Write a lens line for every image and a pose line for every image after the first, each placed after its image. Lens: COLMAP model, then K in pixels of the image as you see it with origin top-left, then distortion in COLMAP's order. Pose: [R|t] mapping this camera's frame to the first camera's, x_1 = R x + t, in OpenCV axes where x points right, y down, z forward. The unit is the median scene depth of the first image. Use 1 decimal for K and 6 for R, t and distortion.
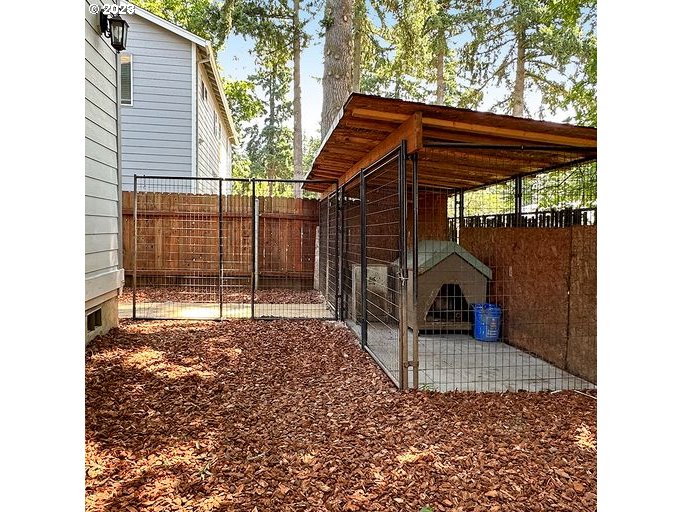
lens RADIAL K [[408.1, 0, 350.7], [0, 408.1, 259.0], [0, 0, 1]] dist [0.000423, -0.000482]
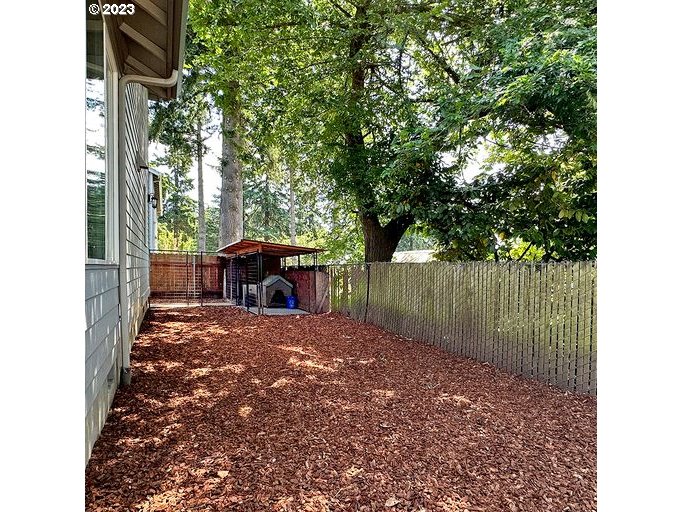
lens RADIAL K [[408.1, 0, 350.7], [0, 408.1, 259.0], [0, 0, 1]] dist [0.000423, -0.000482]
pose [[0.957450, -0.012388, 0.288334, -0.032881], [0.033772, 0.997024, -0.069307, 0.020346], [-0.286617, 0.076095, 0.955018, -0.657467]]
